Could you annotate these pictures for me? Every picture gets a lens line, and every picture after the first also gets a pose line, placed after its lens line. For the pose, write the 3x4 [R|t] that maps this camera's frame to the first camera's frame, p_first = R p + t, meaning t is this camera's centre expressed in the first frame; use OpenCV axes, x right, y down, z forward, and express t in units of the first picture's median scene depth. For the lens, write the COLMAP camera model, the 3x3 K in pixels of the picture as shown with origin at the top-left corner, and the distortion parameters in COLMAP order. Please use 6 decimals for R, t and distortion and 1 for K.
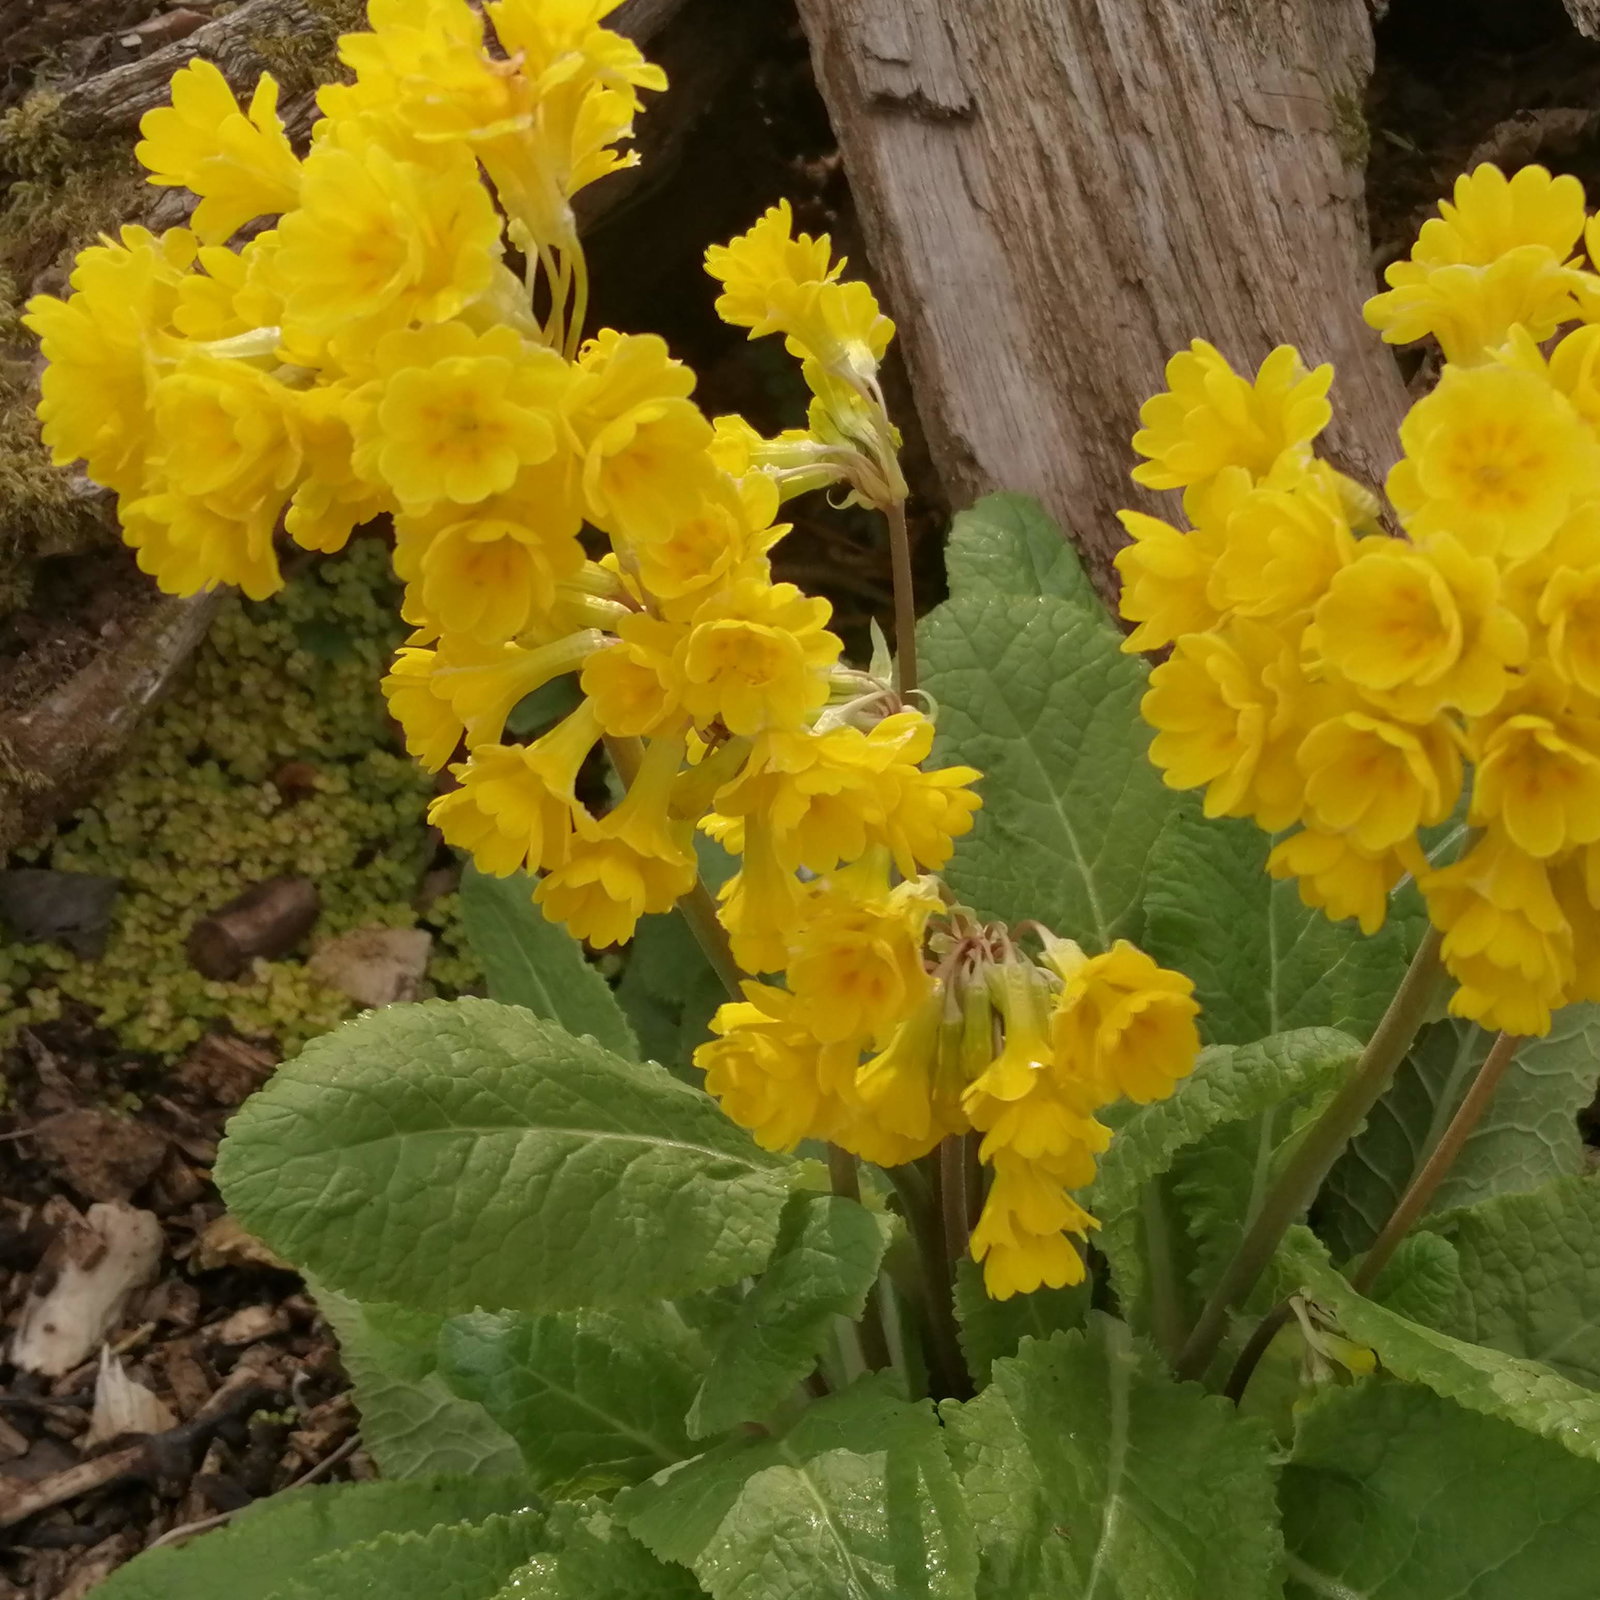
lens RADIAL K [[2603.3, 0, 990.4], [0, 2603.3, 799.9], [0, 0, 1]] dist [0.079313, -0.059099]
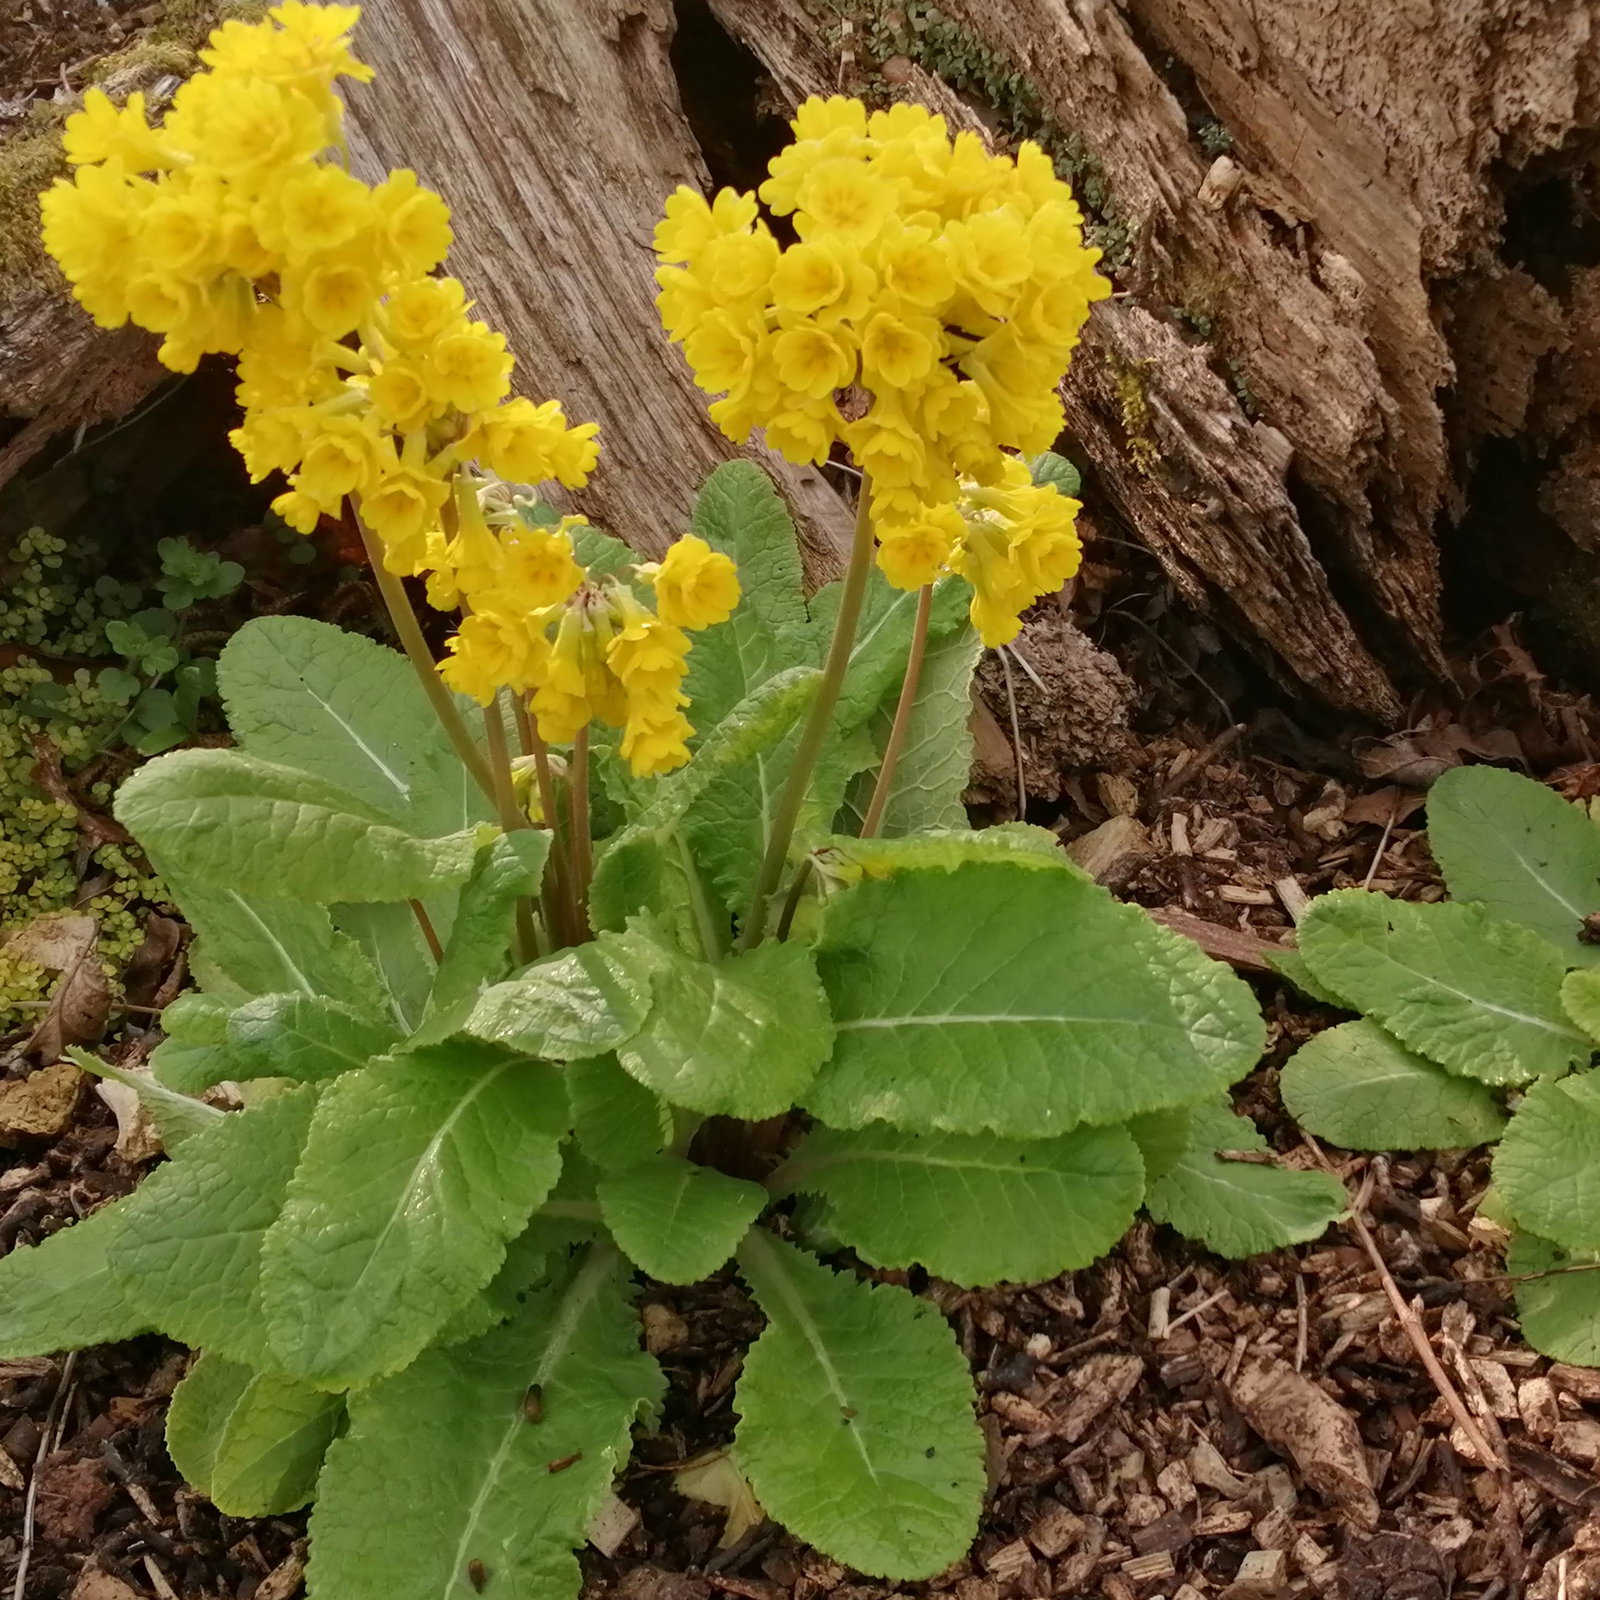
lens RADIAL K [[2603.3, 0, 990.4], [0, 2603.3, 799.9], [0, 0, 1]] dist [0.079313, -0.059099]
pose [[0.957780, -0.134583, 0.254055, -0.125508], [0.175344, 0.973738, -0.145218, 0.290359], [-0.227840, 0.183634, 0.956226, -0.395650]]
